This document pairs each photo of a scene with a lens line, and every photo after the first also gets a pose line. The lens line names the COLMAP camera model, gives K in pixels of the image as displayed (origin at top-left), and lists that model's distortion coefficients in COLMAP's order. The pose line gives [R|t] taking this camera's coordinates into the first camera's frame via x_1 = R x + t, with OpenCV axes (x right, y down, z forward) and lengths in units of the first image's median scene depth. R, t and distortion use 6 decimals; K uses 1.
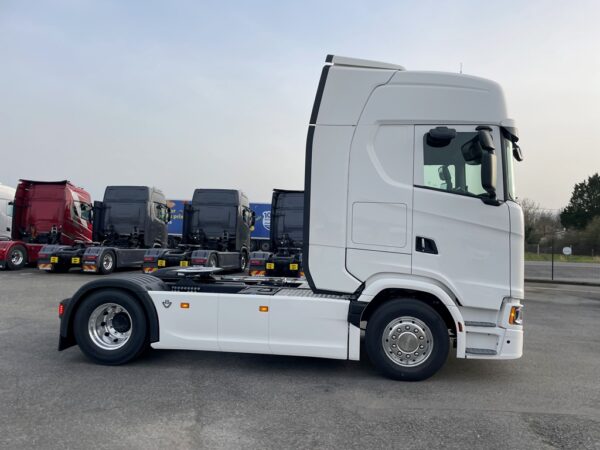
lens RADIAL K [[452.8, 0, 305.1], [0, 452.8, 225.0], [0, 0, 1]] dist [0.105670, -0.142627]
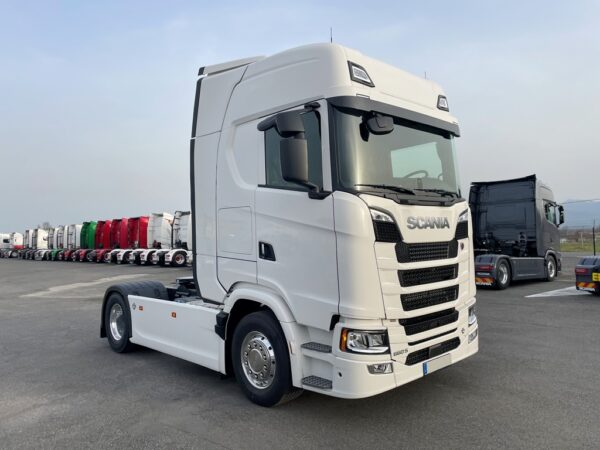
lens RADIAL K [[453.9, 0, 301.2], [0, 453.9, 214.9], [0, 0, 1]] dist [0.112290, -0.131362]
pose [[0.786940, -0.072134, -0.612798, 0.859205], [0.052161, 0.997365, -0.050418, 0.021719], [0.614820, 0.007712, 0.788629, 0.340973]]
